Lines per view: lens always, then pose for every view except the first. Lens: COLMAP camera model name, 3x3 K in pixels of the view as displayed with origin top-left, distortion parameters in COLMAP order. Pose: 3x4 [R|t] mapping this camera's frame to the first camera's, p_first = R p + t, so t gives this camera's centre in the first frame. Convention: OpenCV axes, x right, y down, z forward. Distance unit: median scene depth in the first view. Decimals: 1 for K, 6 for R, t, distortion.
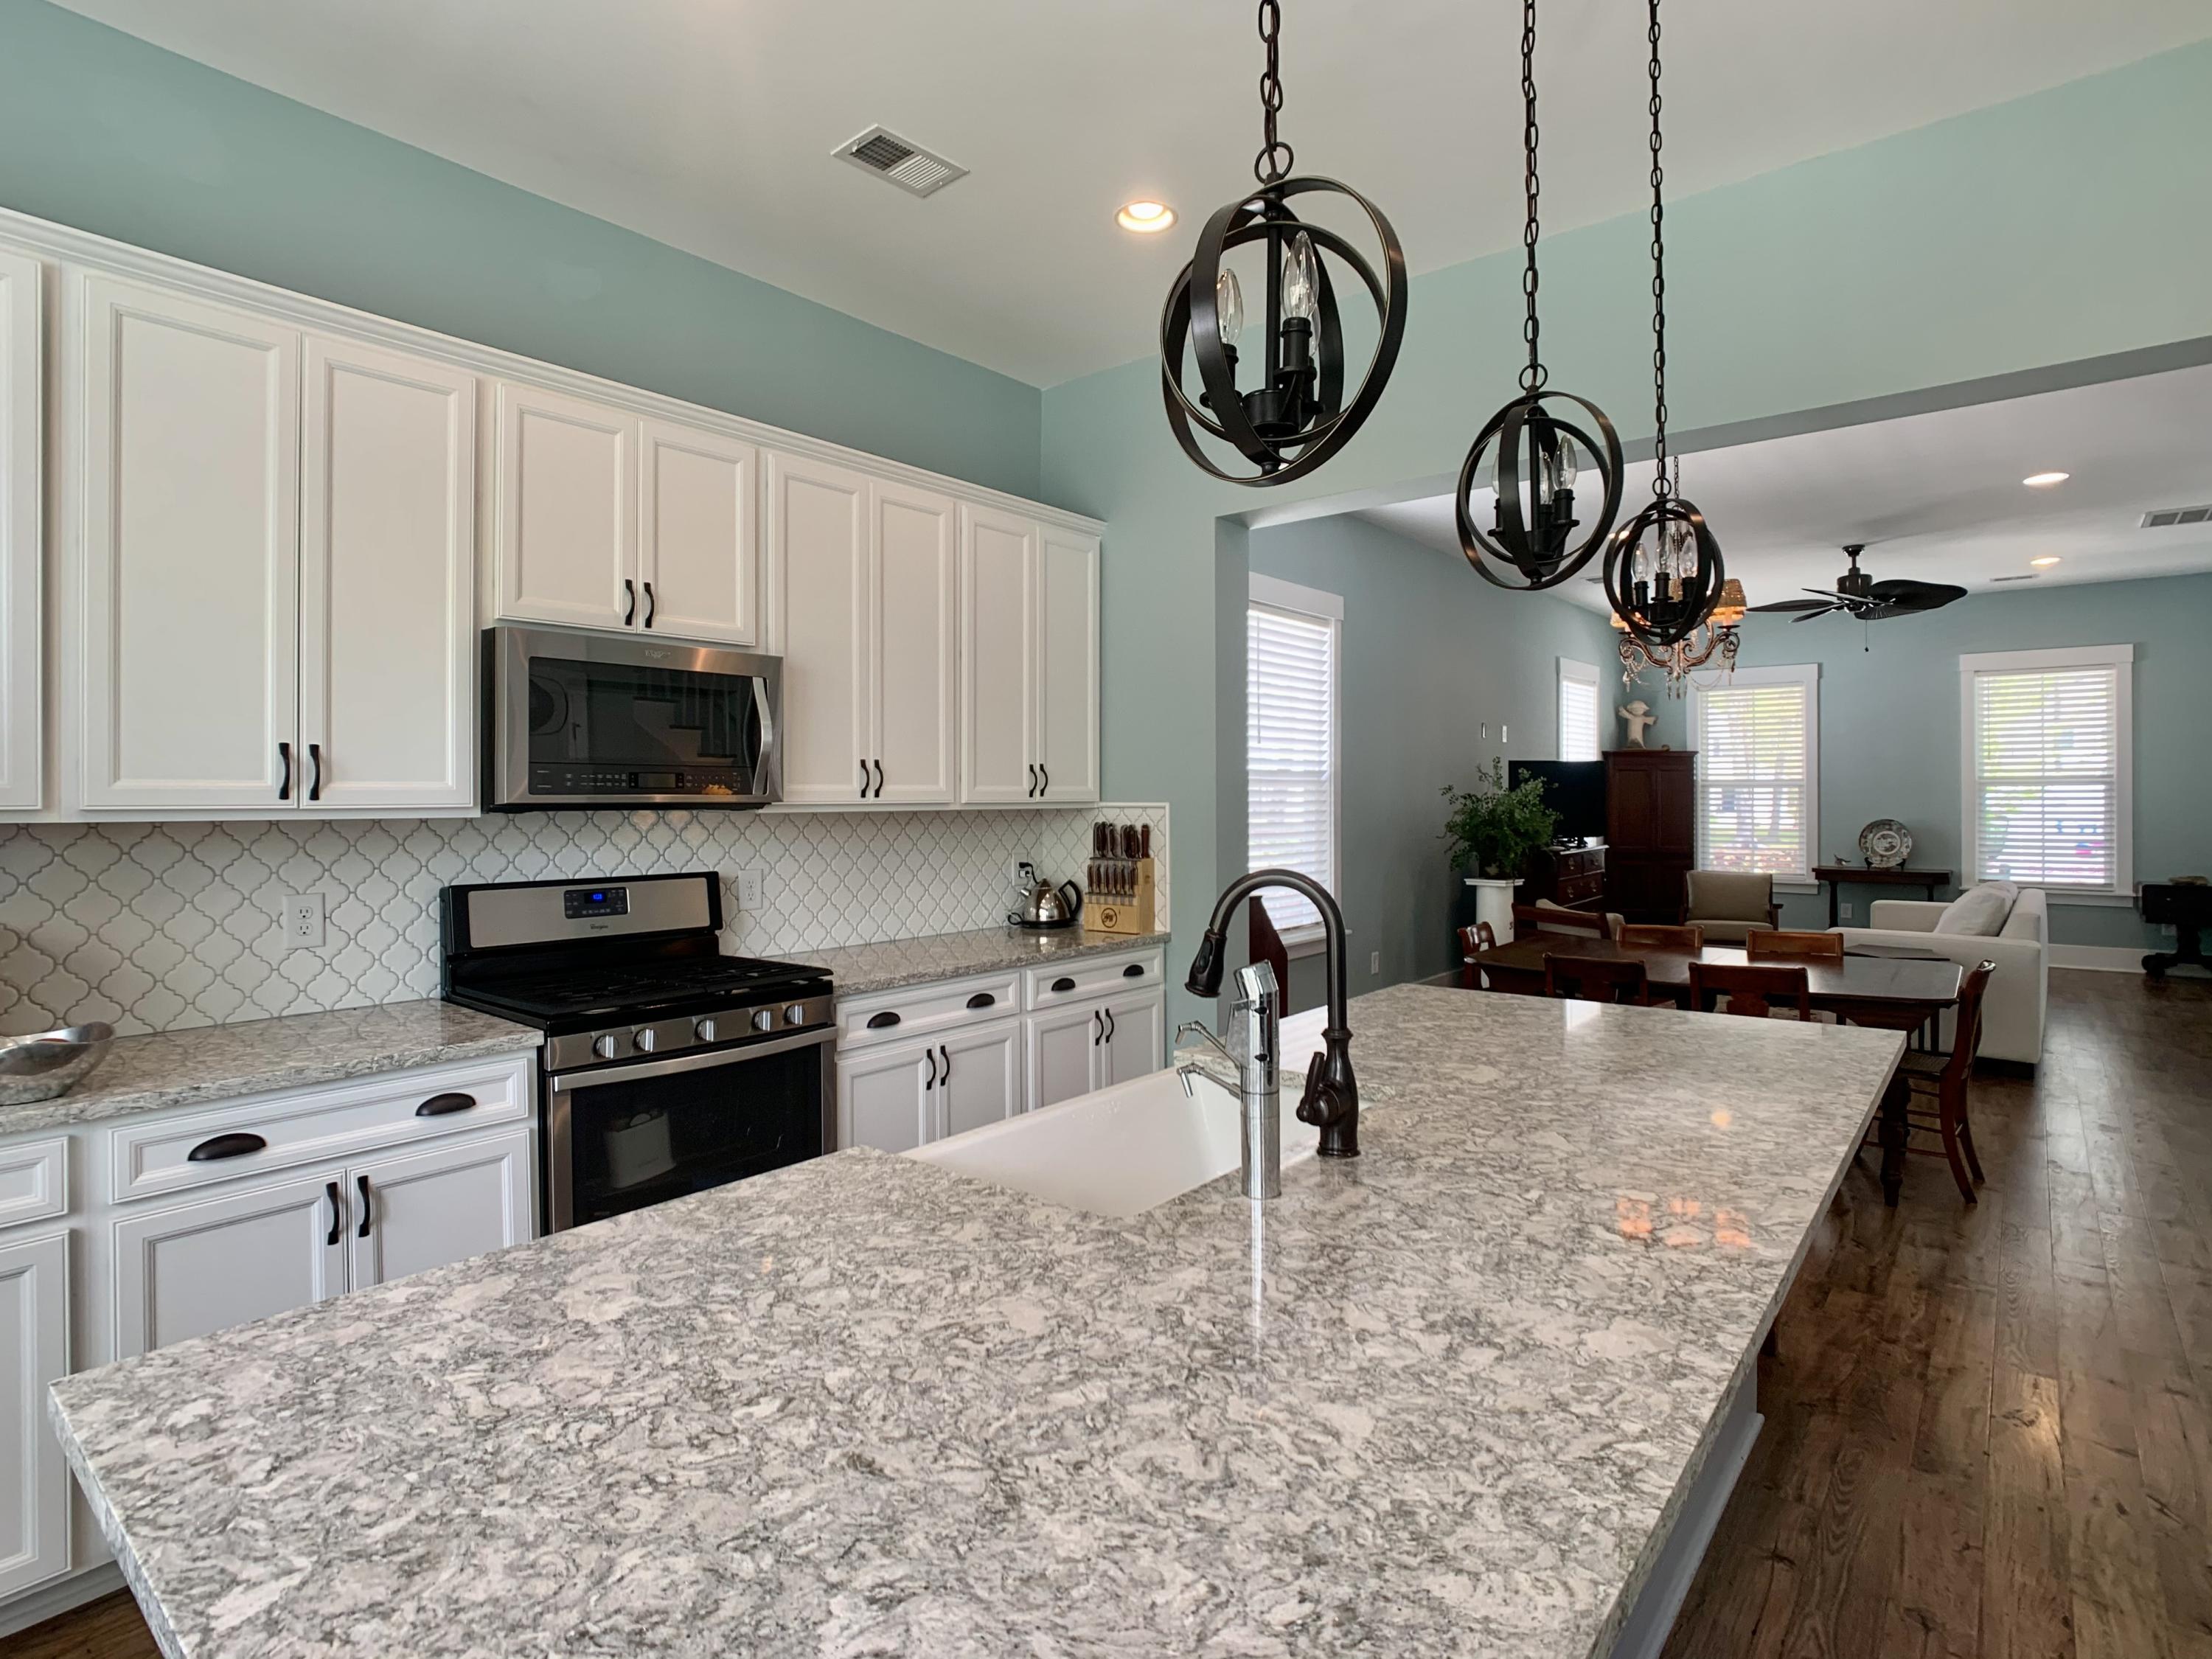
lens RADIAL K [[1166.7, 0, 1112.3], [0, 1166.7, 786.9], [0, 0, 1]] dist [-0.021473, -0.000340]
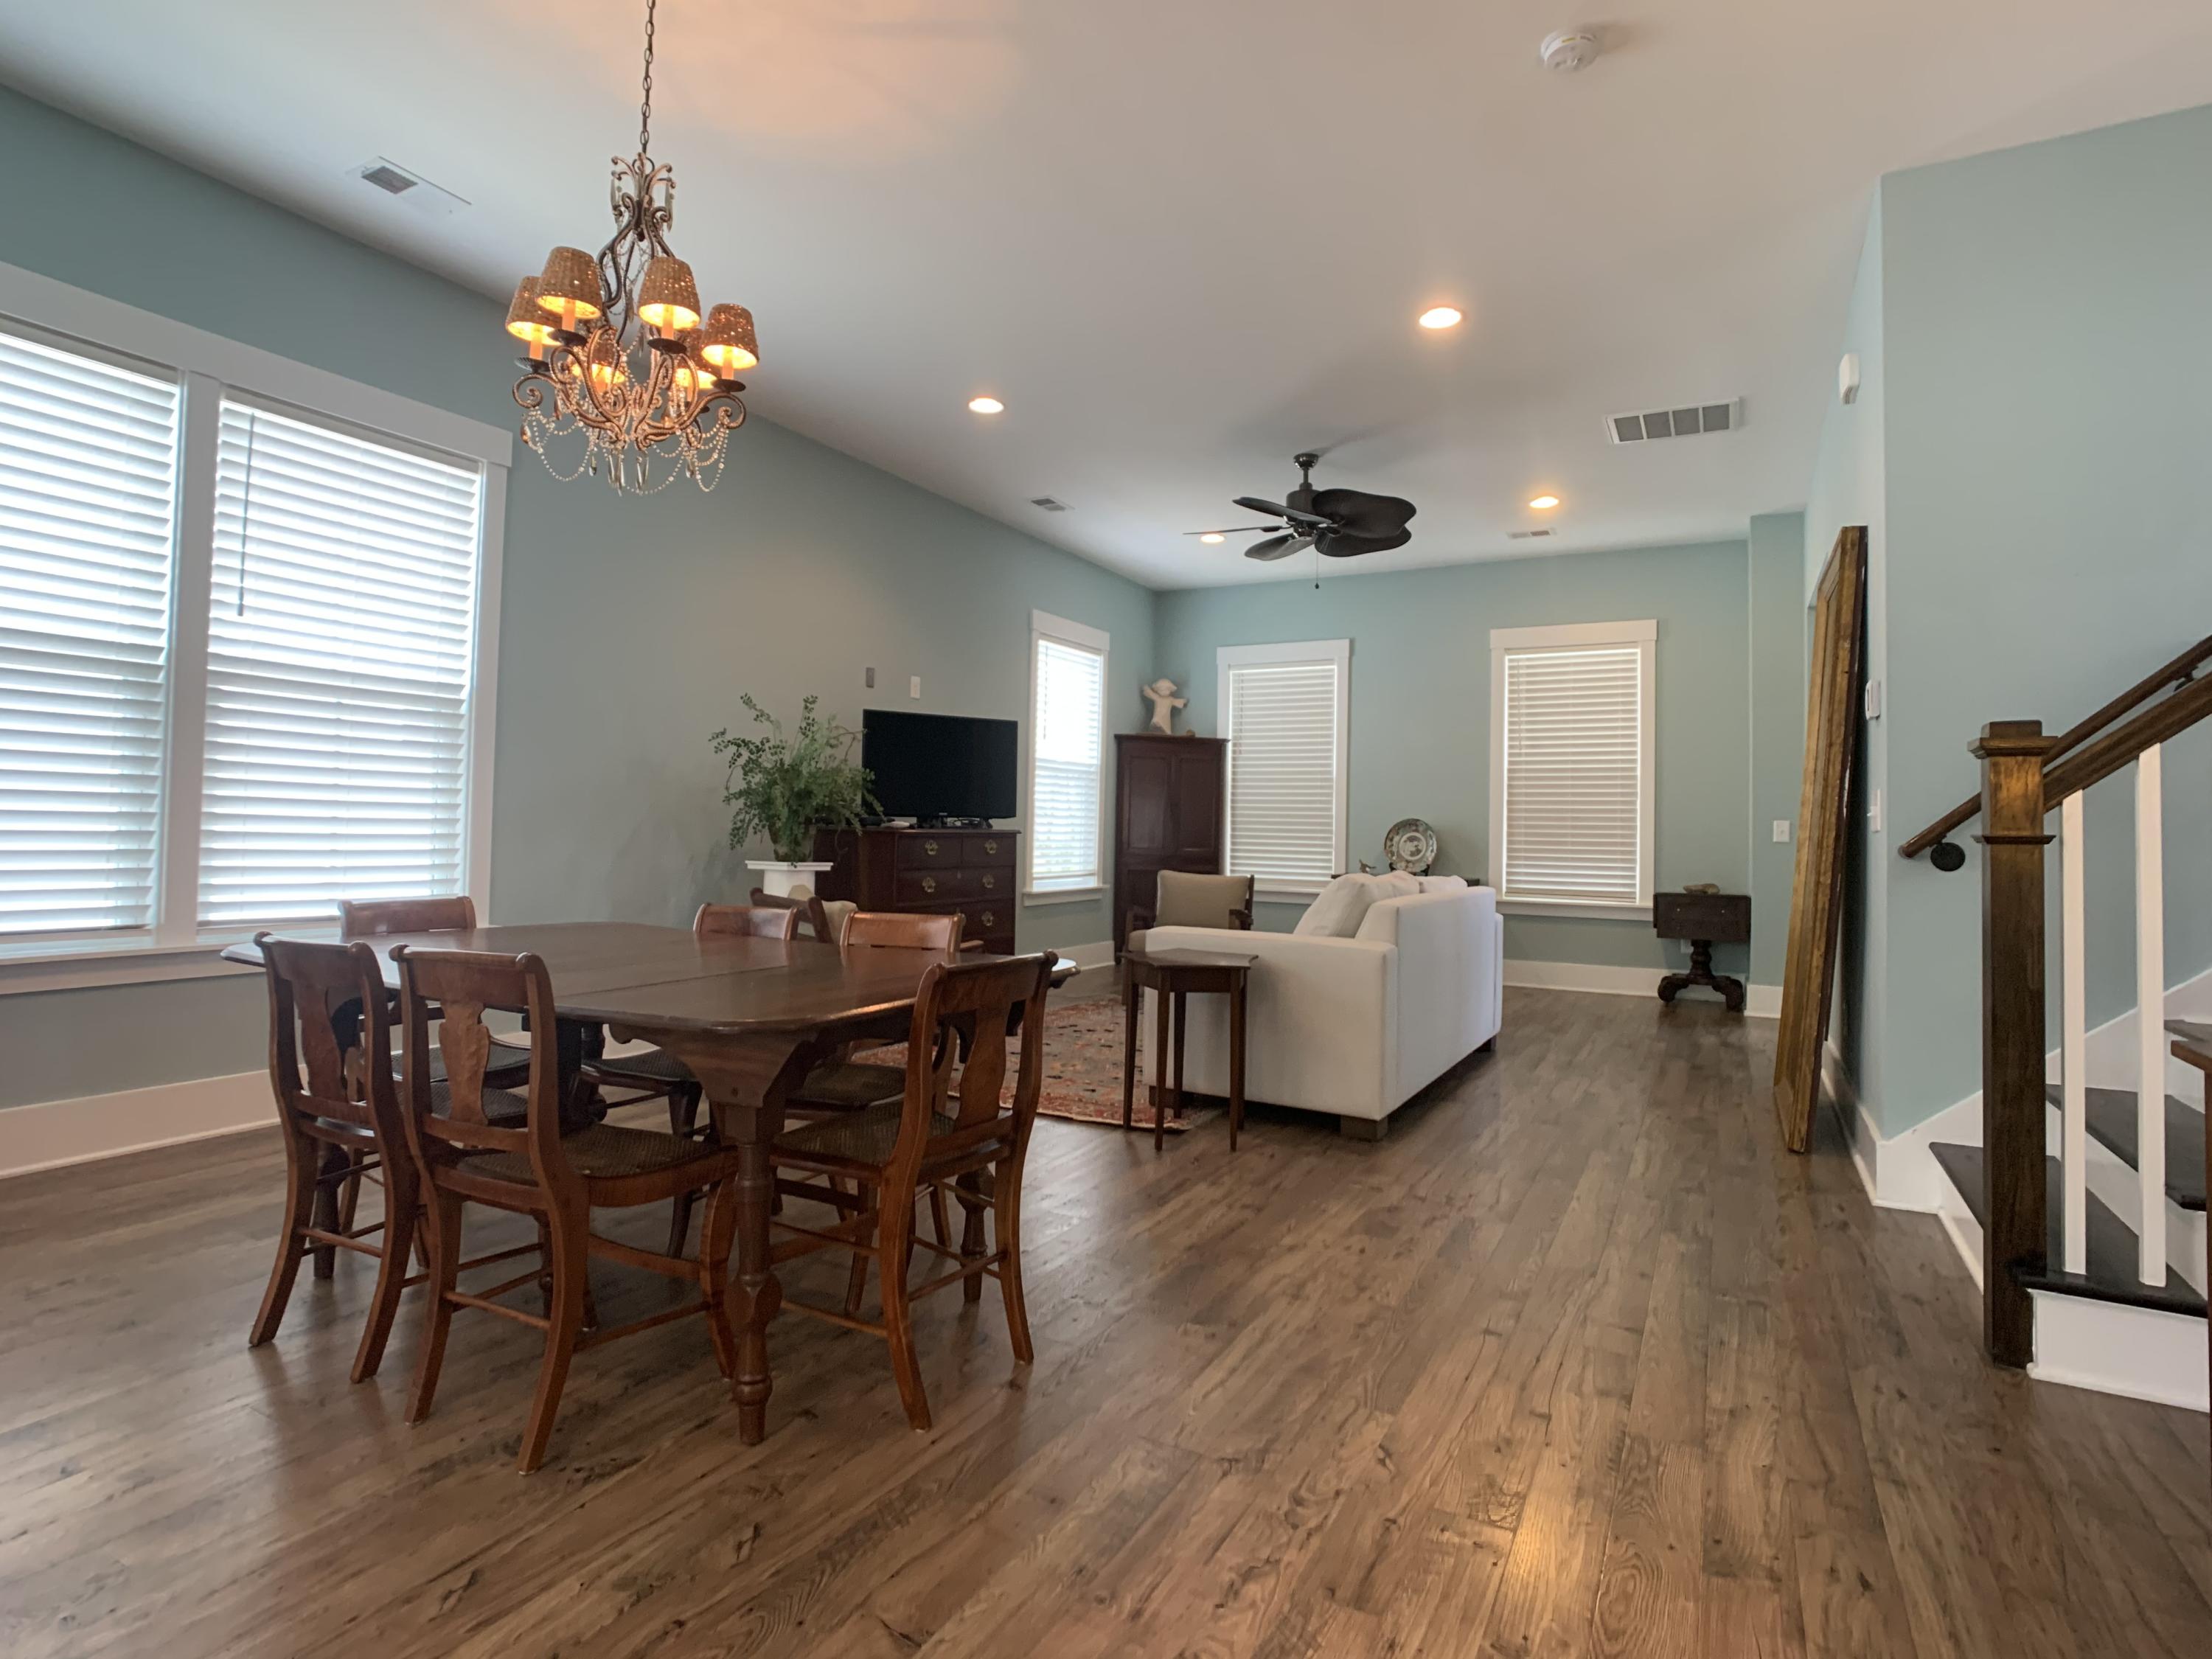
lens RADIAL K [[1166.7, 0, 1112.3], [0, 1166.7, 786.9], [0, 0, 1]] dist [-0.021473, -0.000340]
pose [[0.981998, 0.030778, 0.186369, 0.302125], [-0.025215, 0.999165, -0.032147, 0.039669], [-0.187202, 0.026869, 0.981954, 0.197332]]
